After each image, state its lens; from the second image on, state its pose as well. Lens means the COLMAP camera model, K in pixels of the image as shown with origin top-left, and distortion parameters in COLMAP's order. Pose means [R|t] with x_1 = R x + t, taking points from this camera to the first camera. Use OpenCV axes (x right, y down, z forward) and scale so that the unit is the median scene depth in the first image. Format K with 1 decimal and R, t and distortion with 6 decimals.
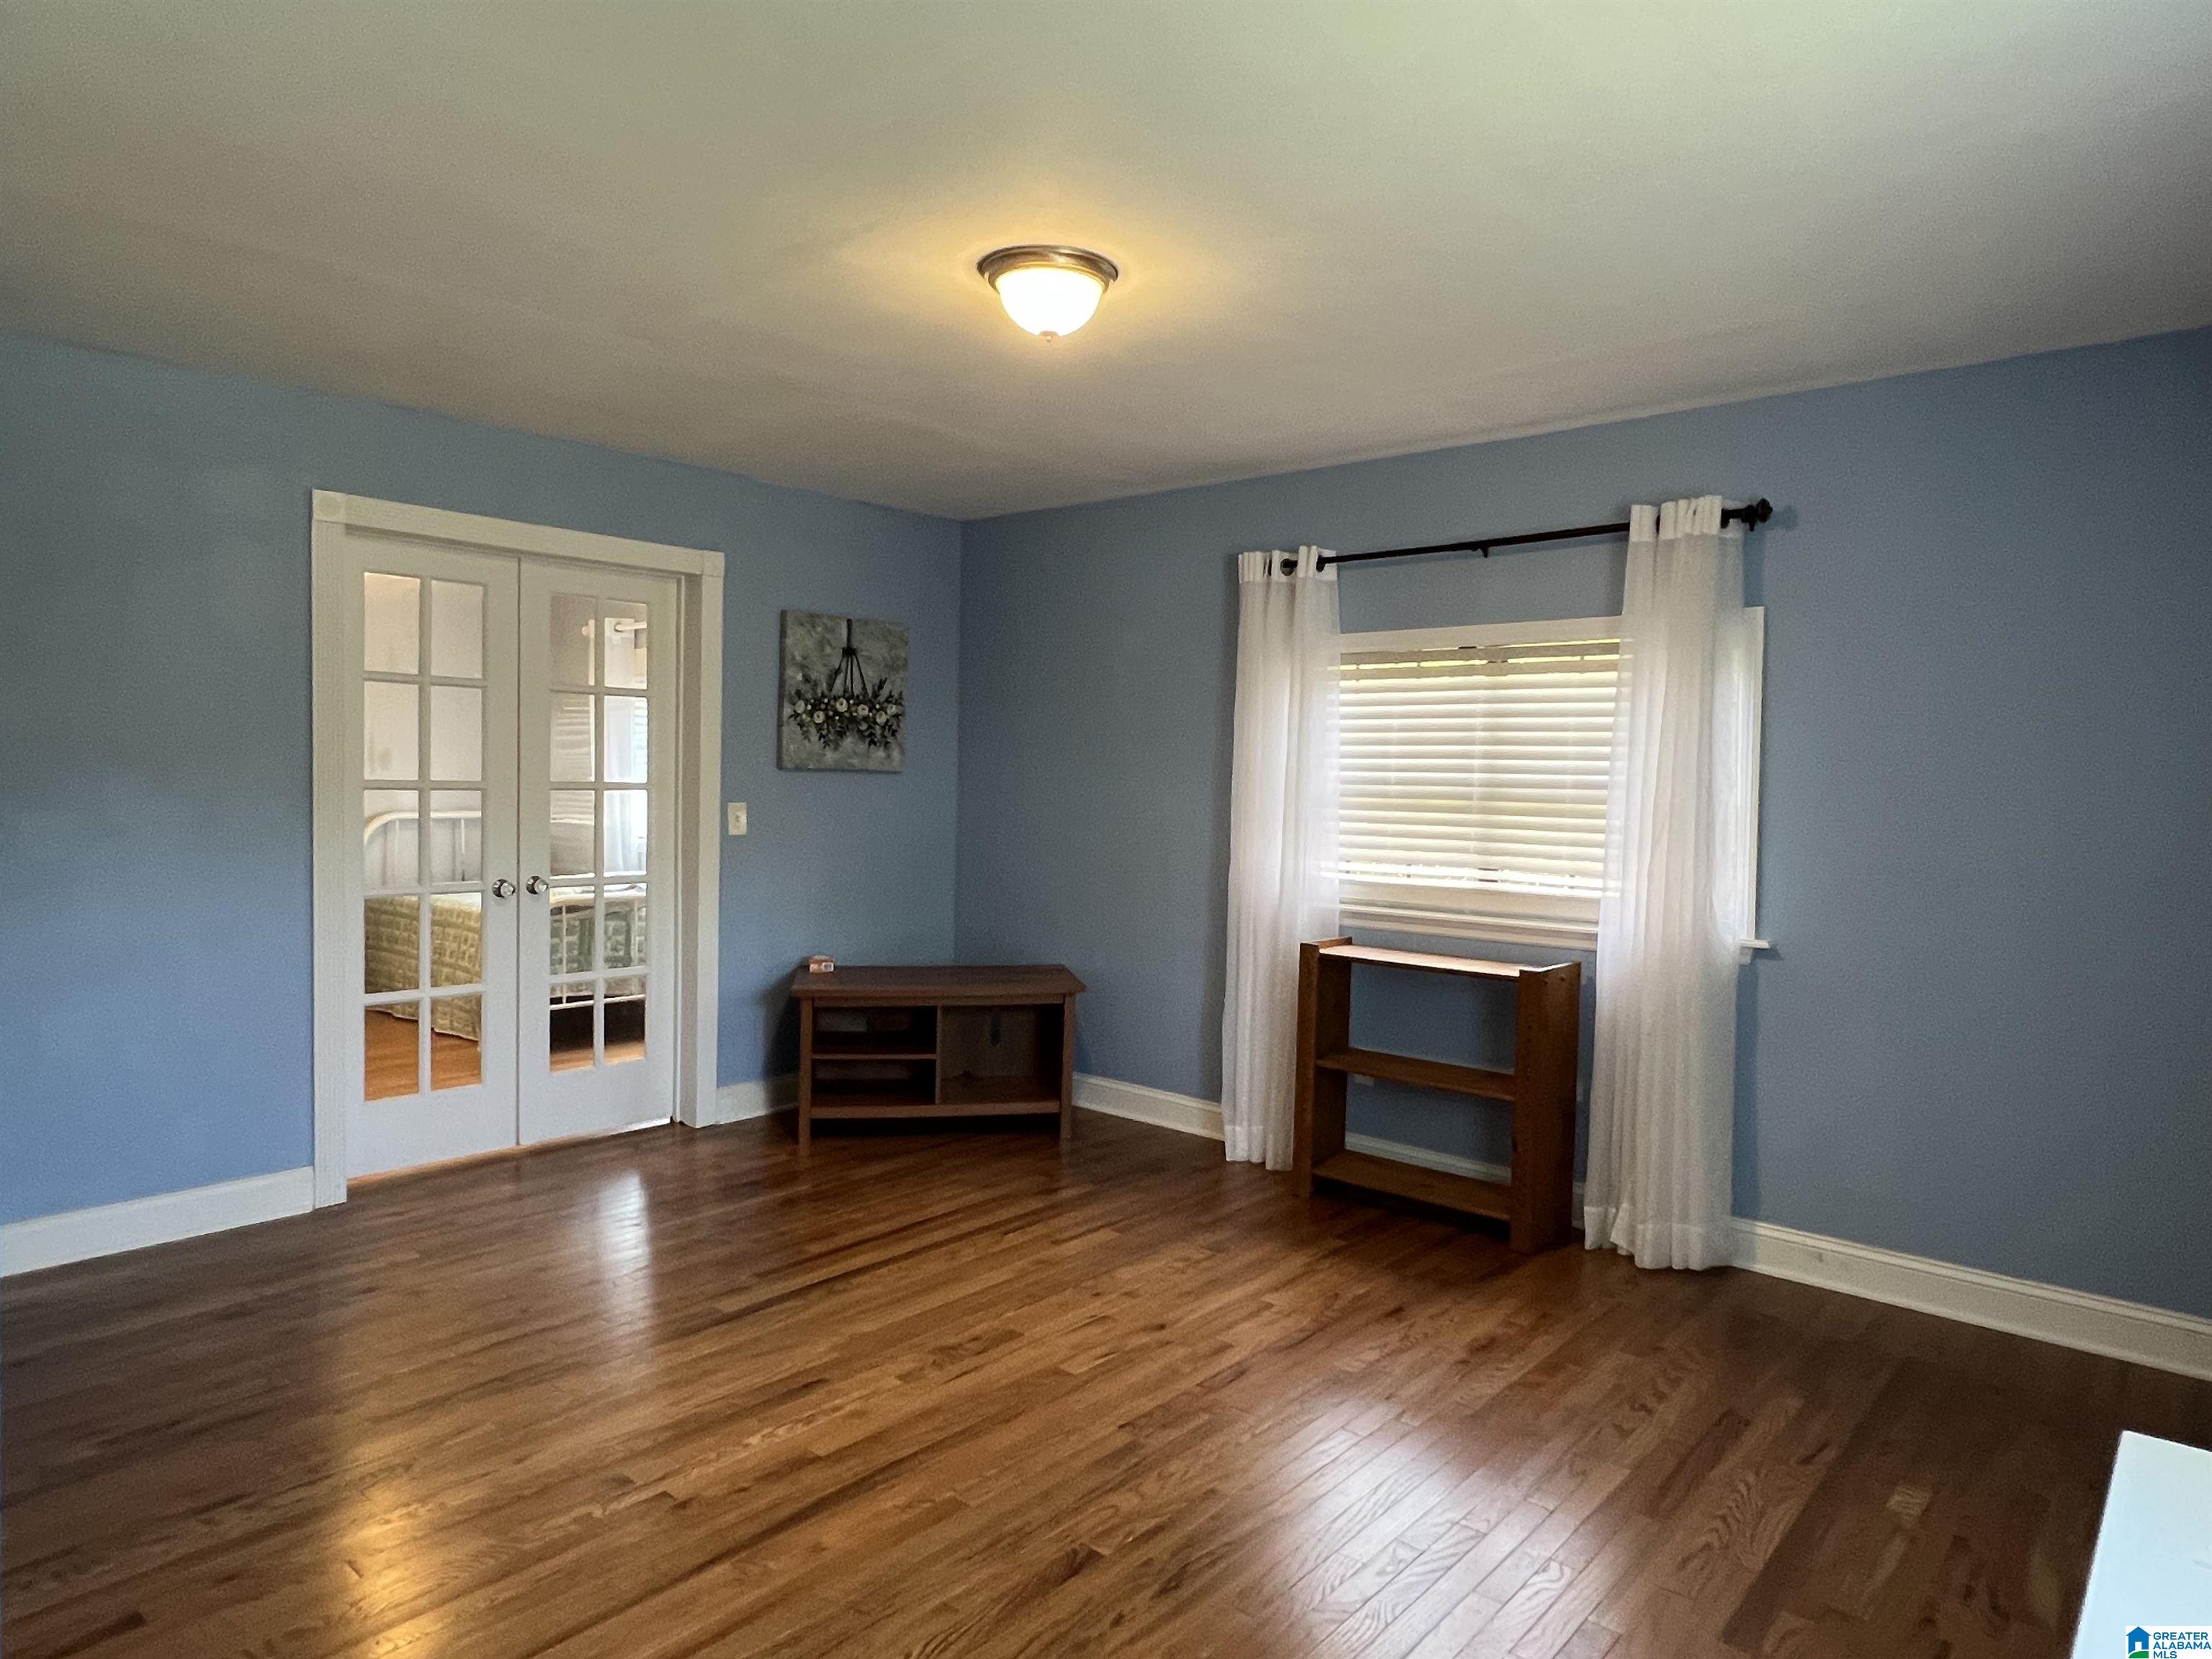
lens RADIAL K [[1331.4, 0, 1106.0], [0, 1331.4, 829.5], [0, 0, 1]] dist [0.000754, 0.000458]
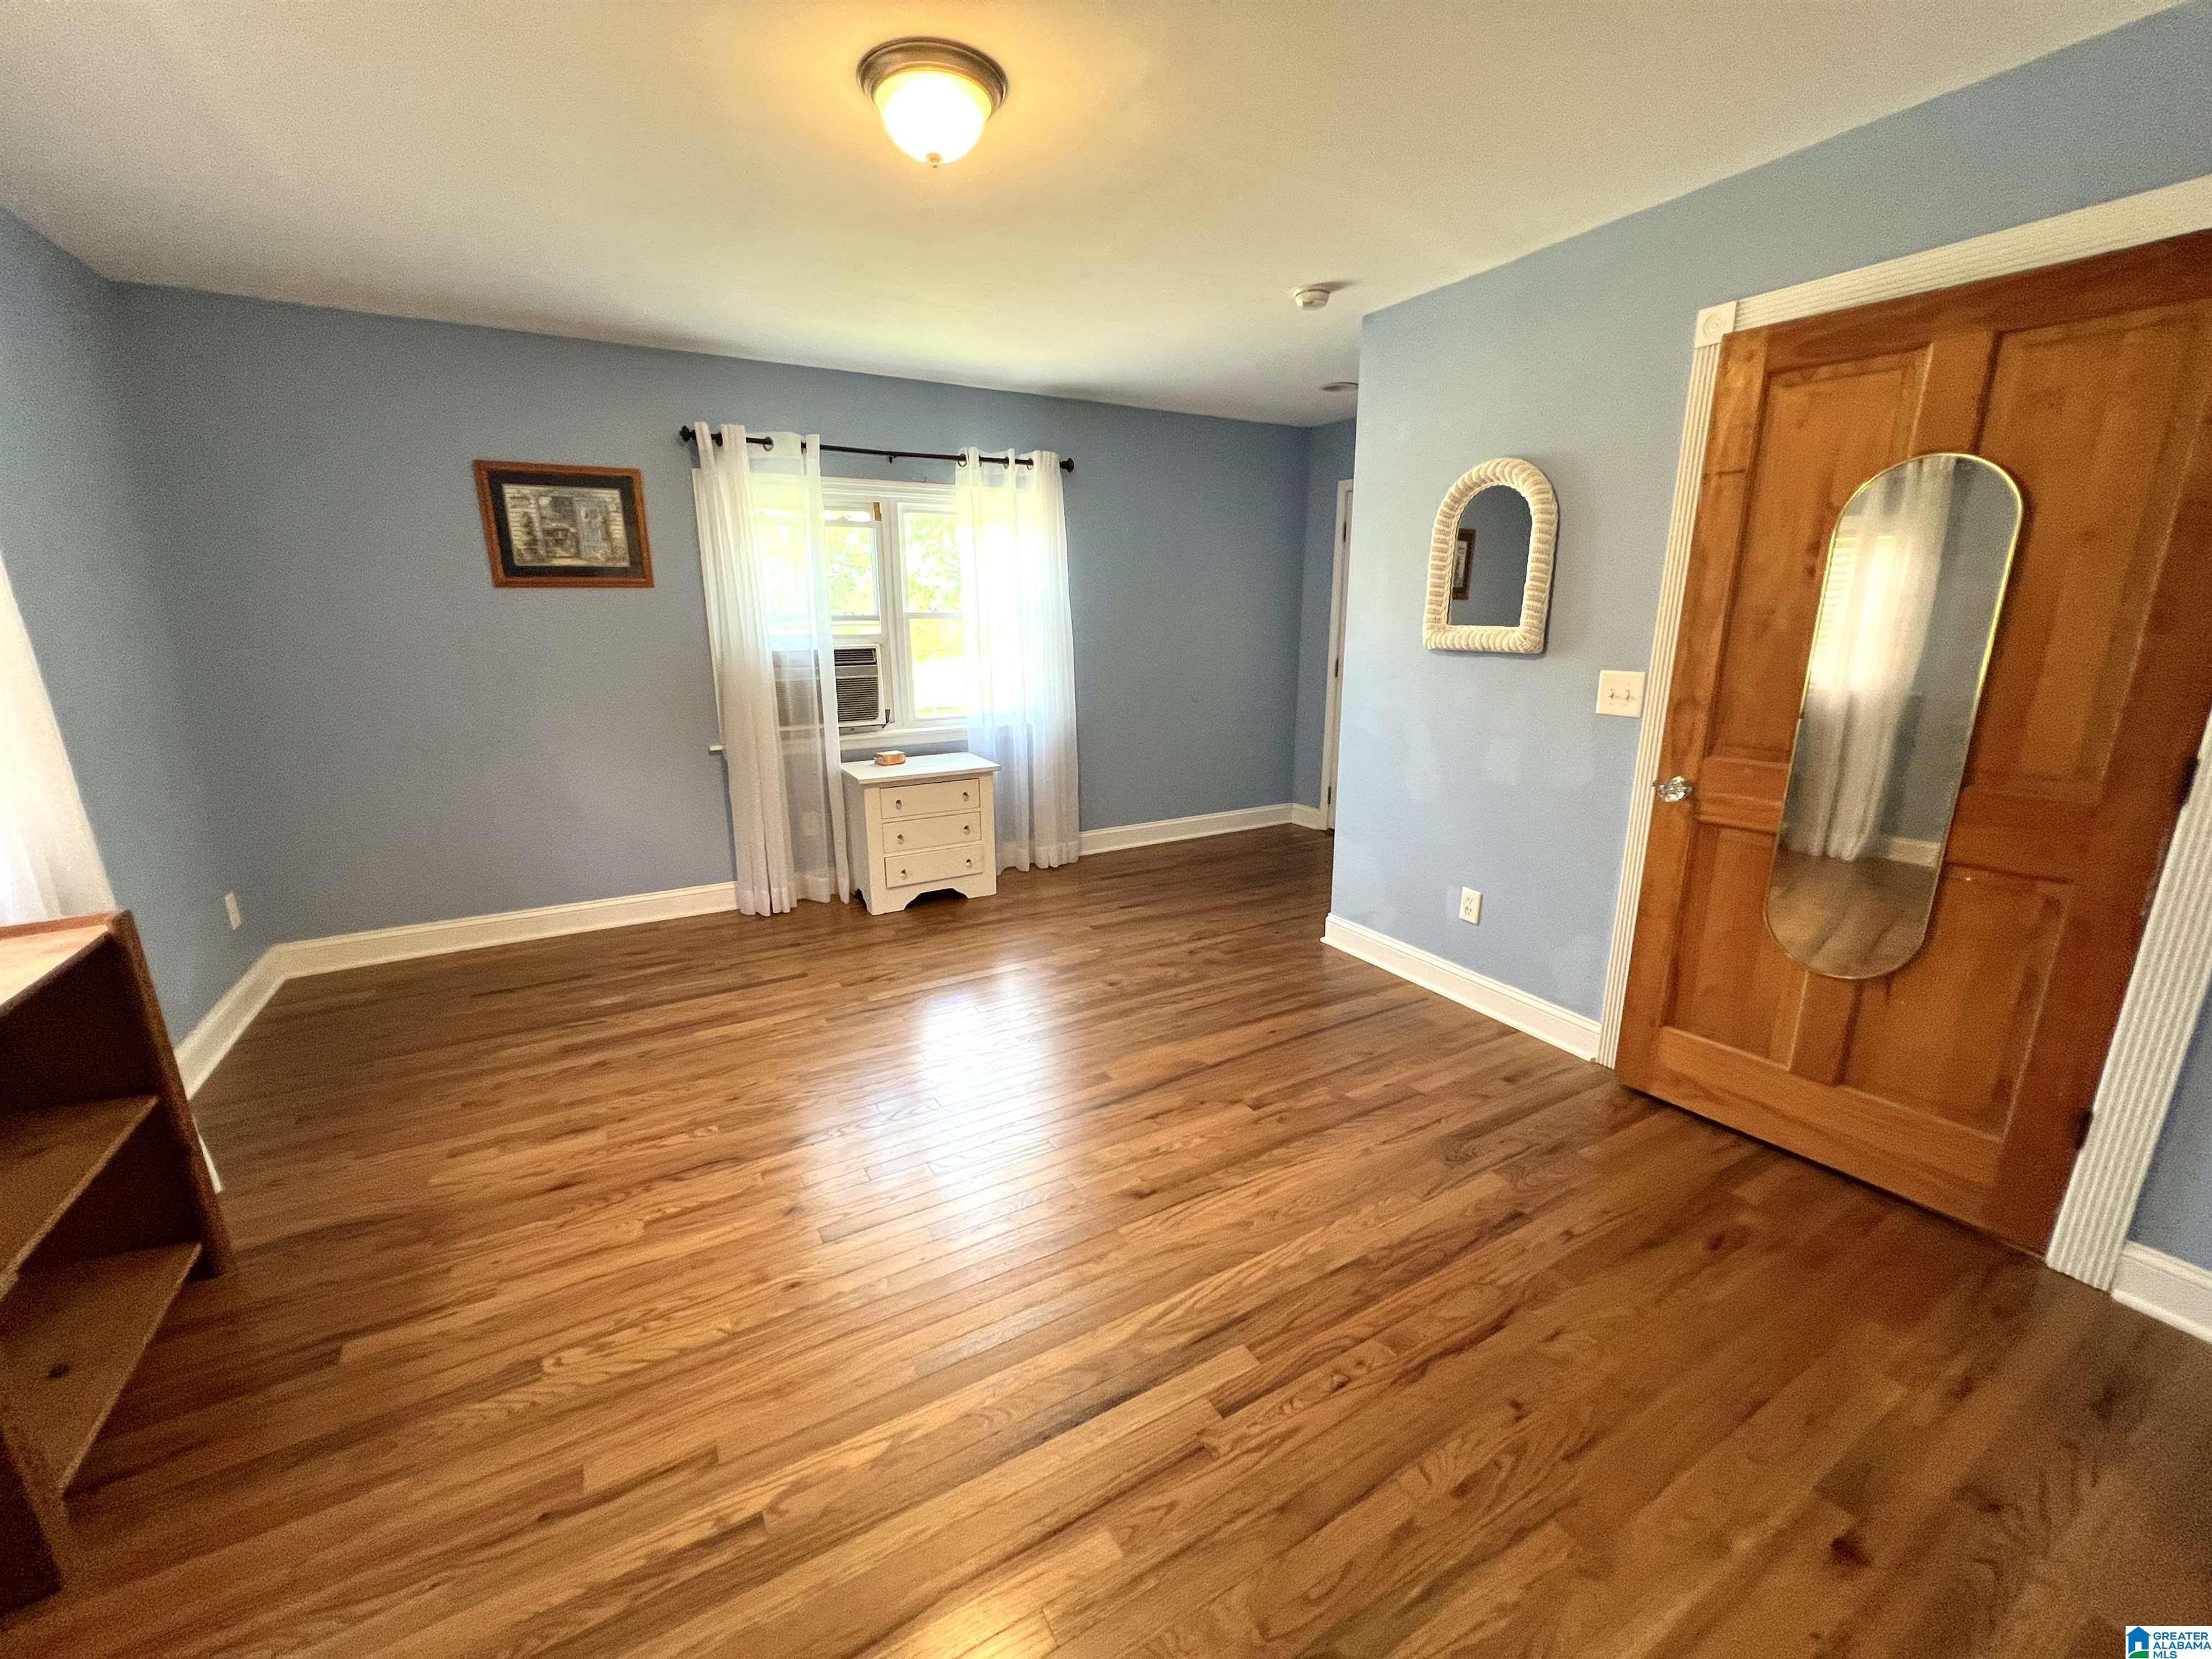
lens RADIAL K [[887.3, 0, 1106.0], [0, 887.3, 829.5], [0, 0, 1]] dist [0.000058, 0.000014]
pose [[-0.943341, -0.098954, 0.316726, -0.375432], [-0.003537, 0.957445, 0.288595, -0.084738], [-0.331805, 0.271124, -0.903547, 1.536240]]
